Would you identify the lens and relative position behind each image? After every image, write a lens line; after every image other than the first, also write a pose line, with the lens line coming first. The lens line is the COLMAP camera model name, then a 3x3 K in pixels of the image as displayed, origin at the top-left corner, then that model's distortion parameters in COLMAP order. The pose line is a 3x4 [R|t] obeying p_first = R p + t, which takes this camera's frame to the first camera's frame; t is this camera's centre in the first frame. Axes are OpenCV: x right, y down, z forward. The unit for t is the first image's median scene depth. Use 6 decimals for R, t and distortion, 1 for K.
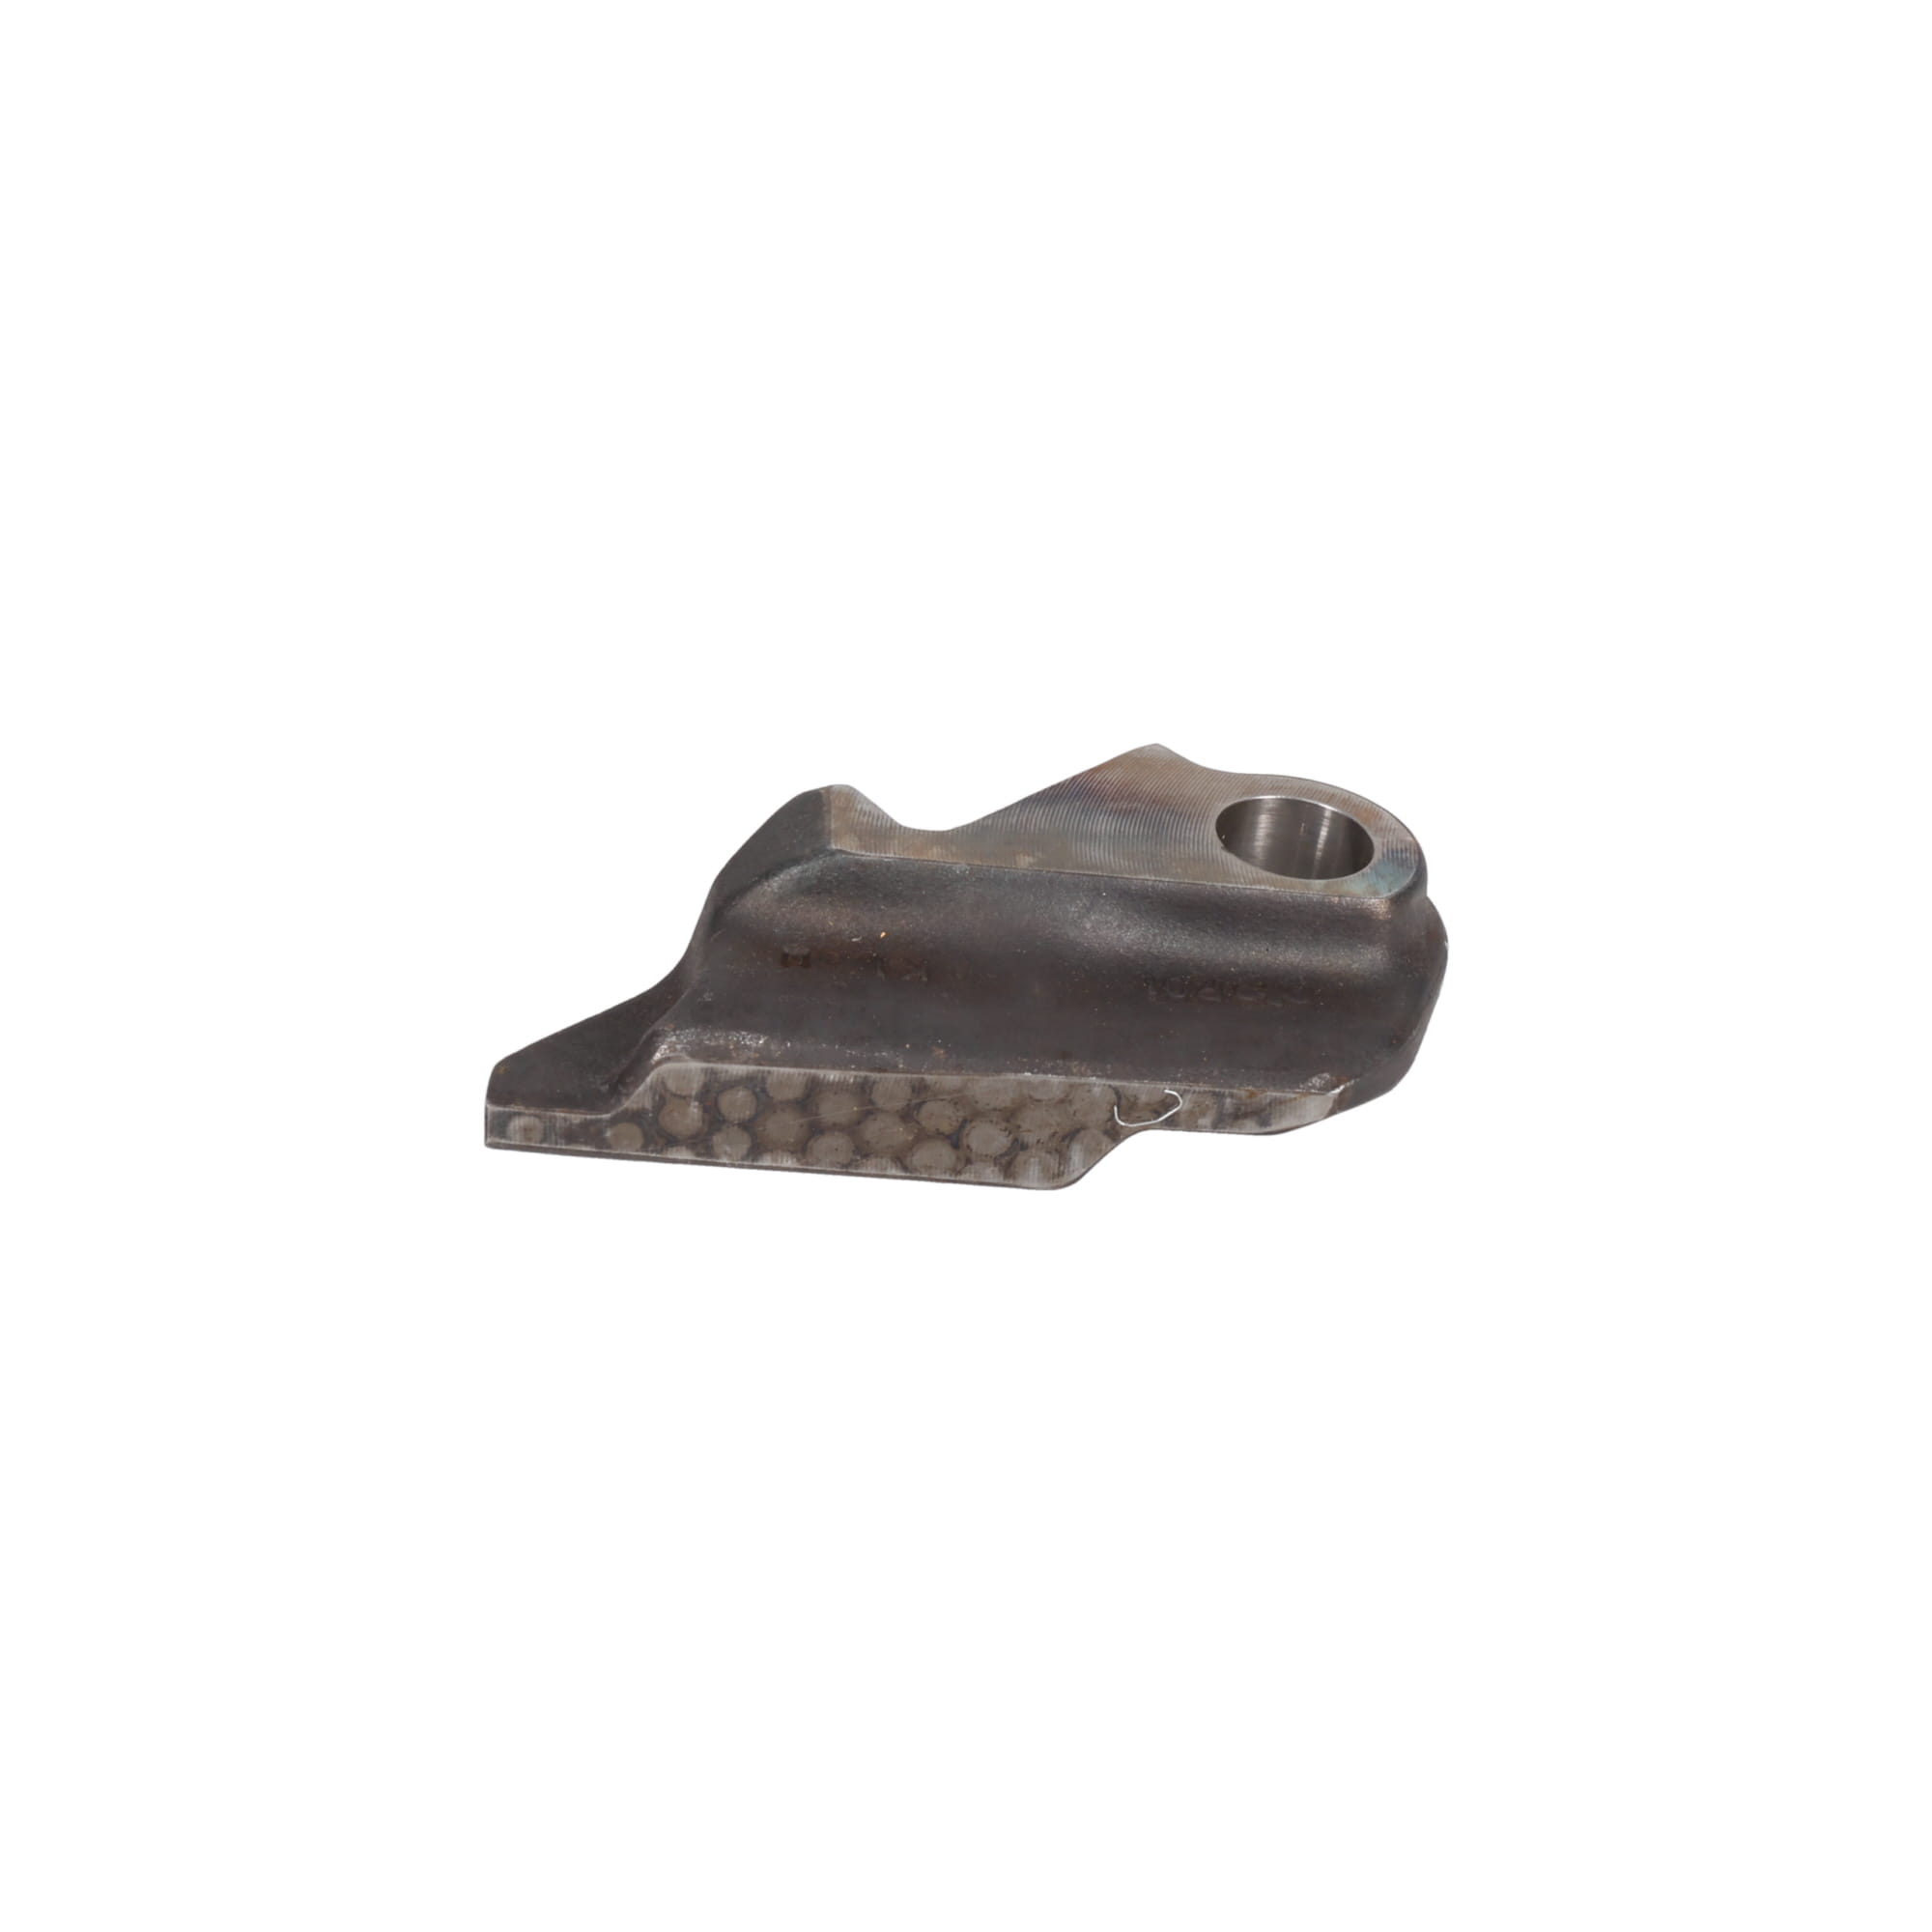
lens RADIAL K [[3094.6, 0, 965.4], [0, 3094.6, 970.0], [0, 0, 1]] dist [-0.194259, 0.000000]
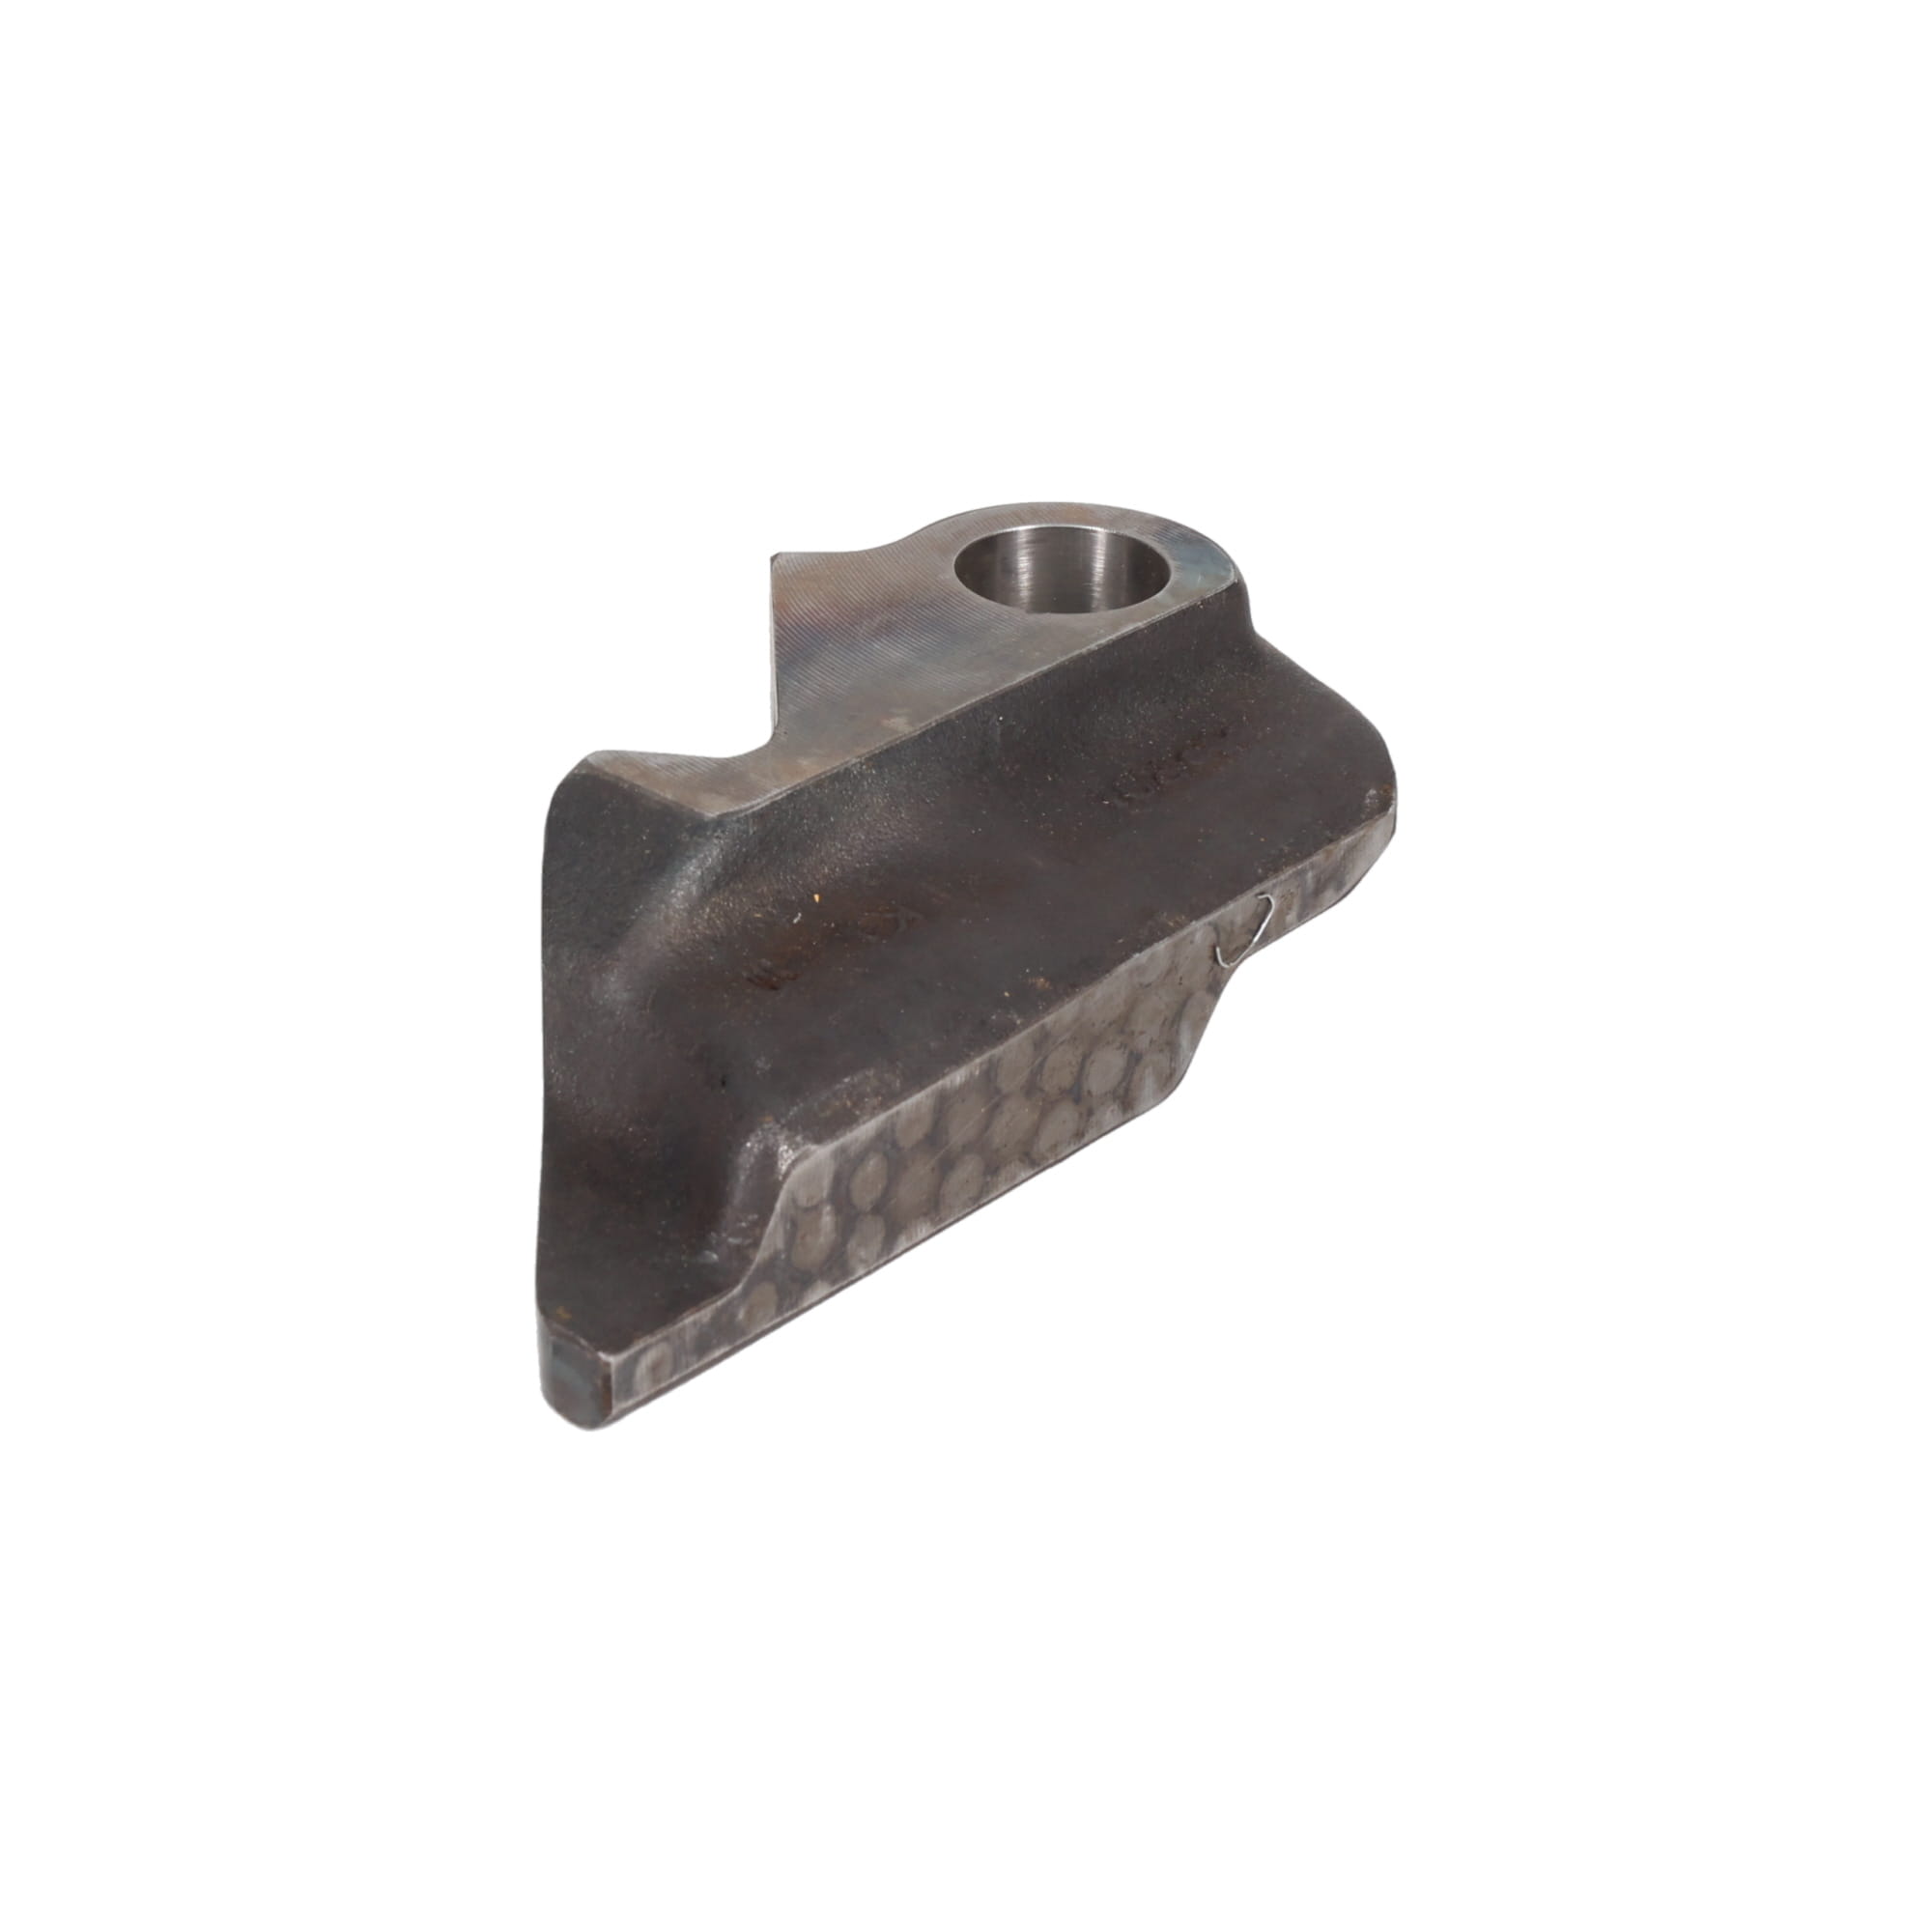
lens RADIAL K [[4374.4, 0, 967.6], [0, 4374.4, 965.7], [0, 0, 1]] dist [-0.387619, 0.000000]
pose [[0.691590, -0.441733, 0.571468, -0.587496], [0.444648, 0.883874, 0.145103, -0.128950], [-0.569202, 0.153750, 0.807694, 0.194969]]
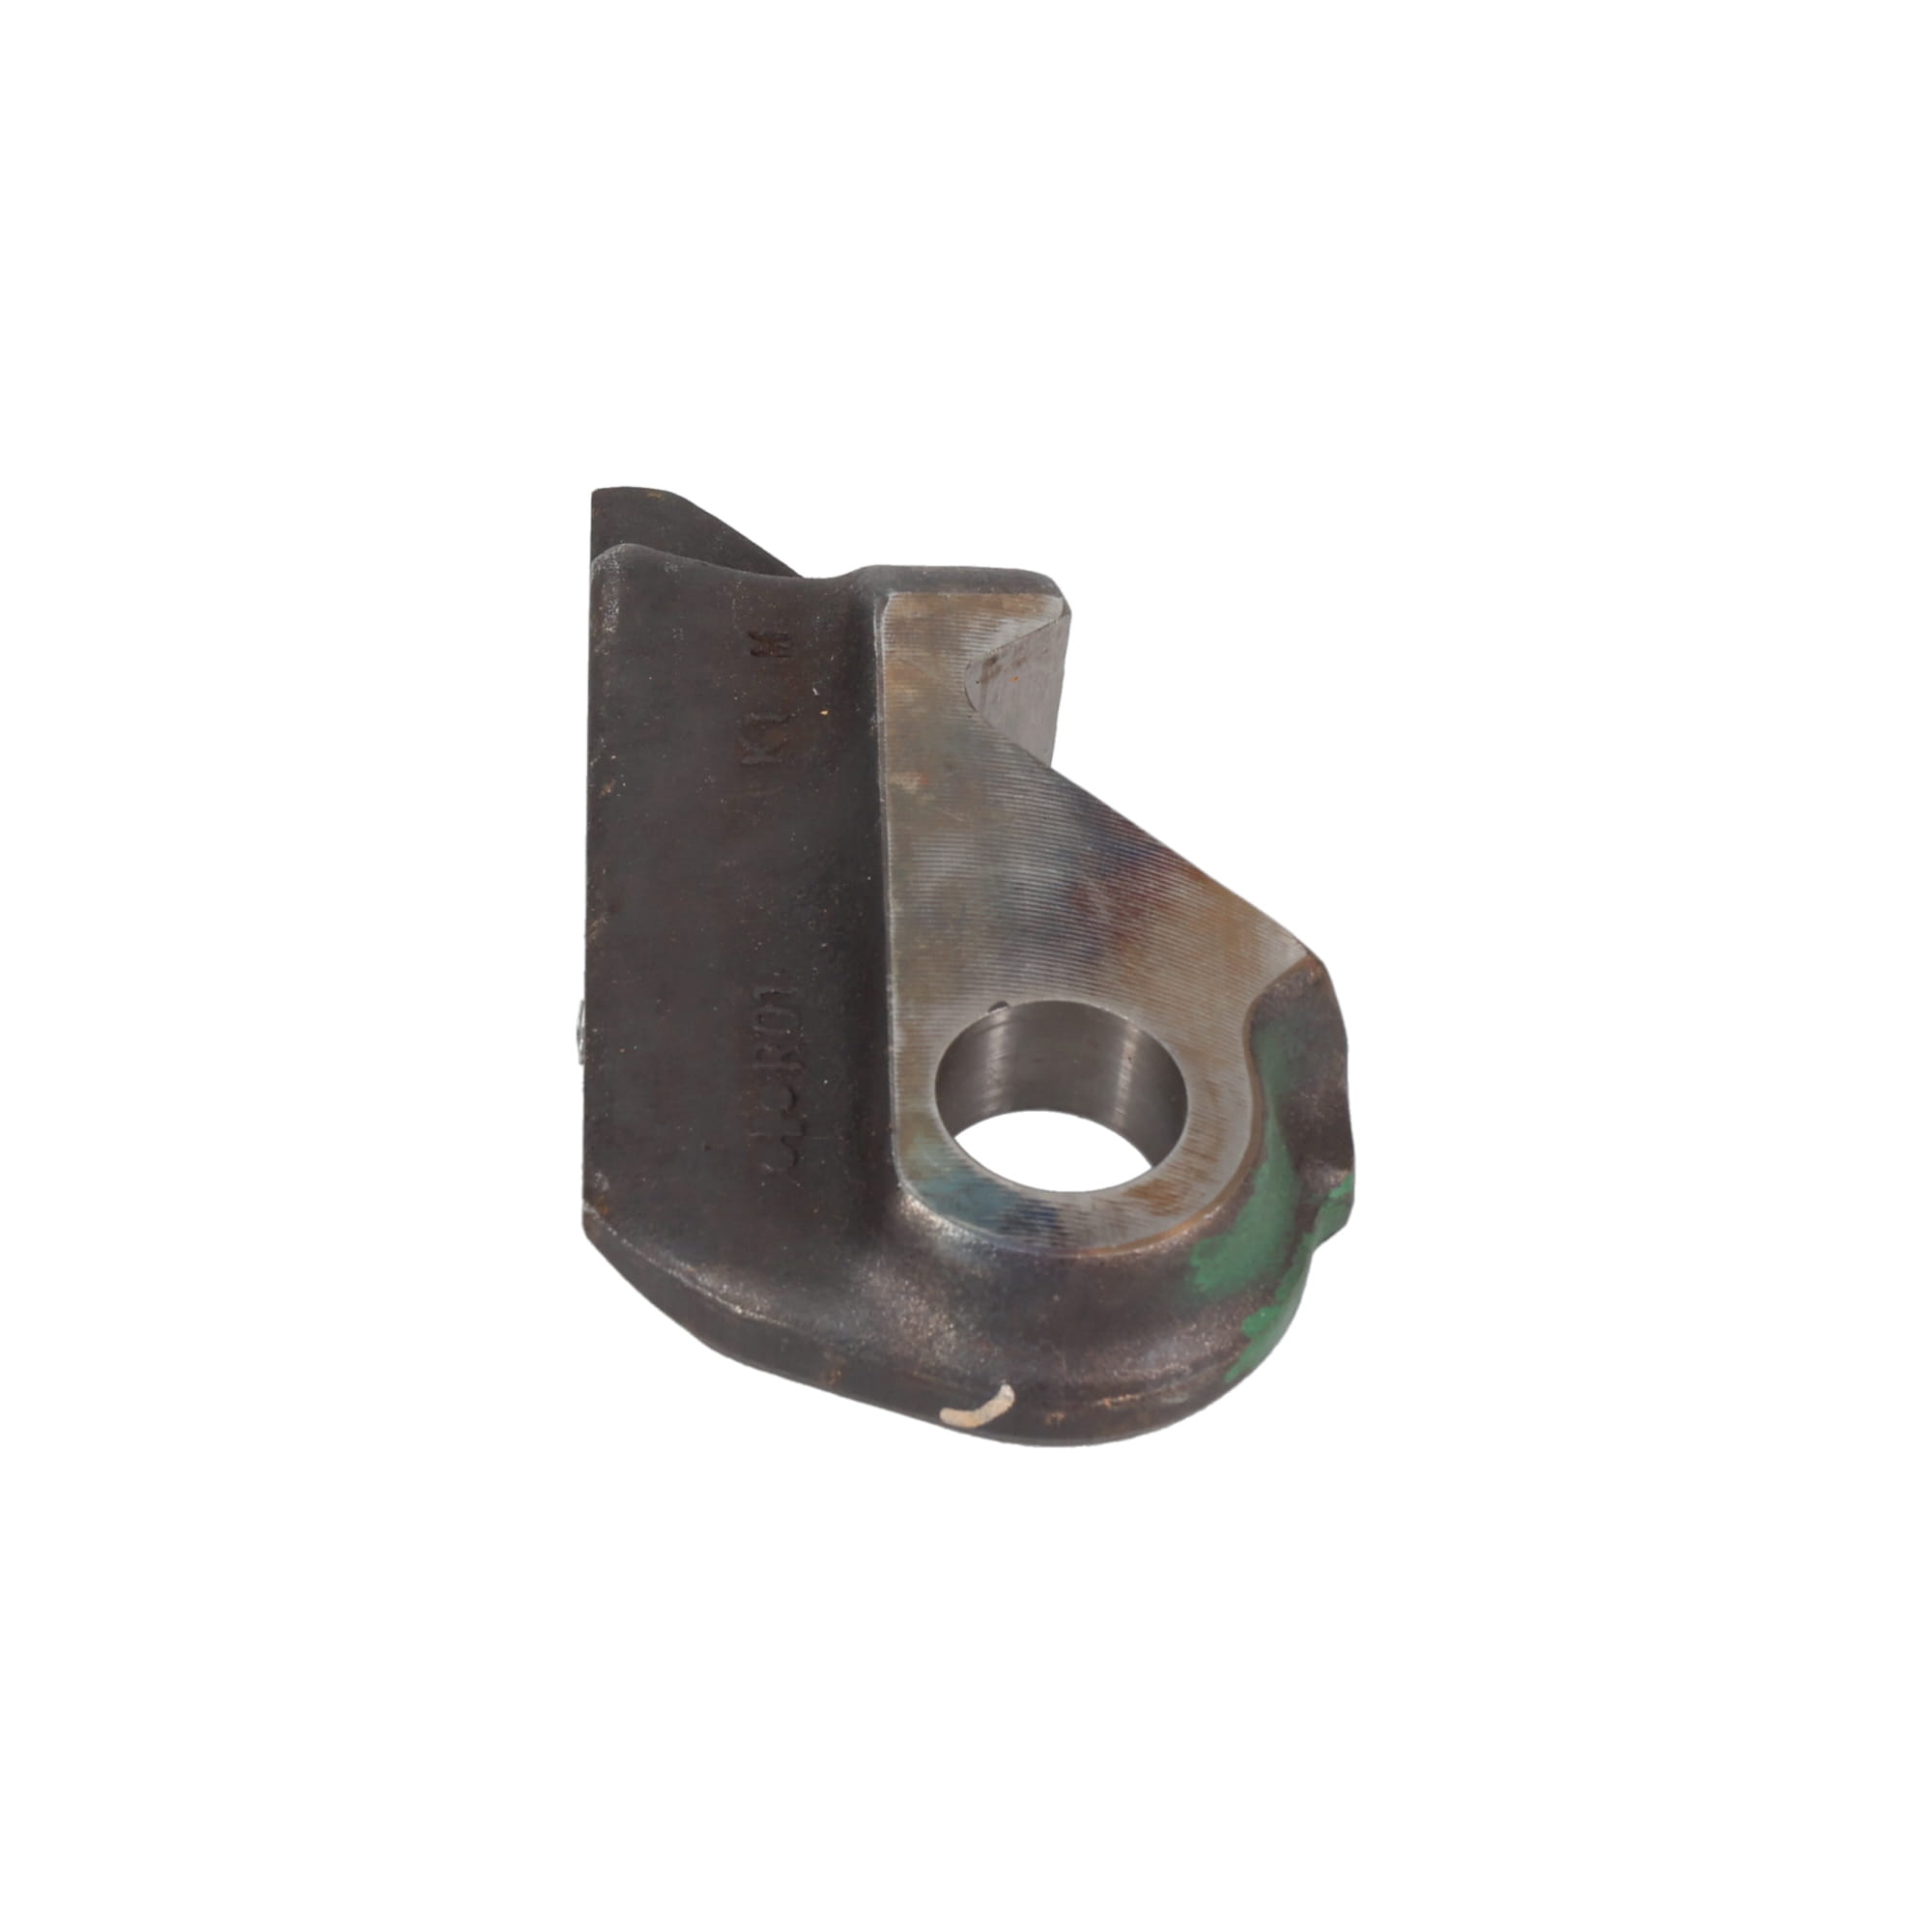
lens RADIAL K [[4374.4, 0, 966.4], [0, 4374.4, 967.4], [0, 0, 1]] dist [-0.387619, 0.000000]
pose [[0.014686, 0.656752, -0.753964, 0.820574], [-0.602668, 0.607499, 0.517433, -0.548154], [0.797857, 0.446791, 0.404725, 0.650841]]
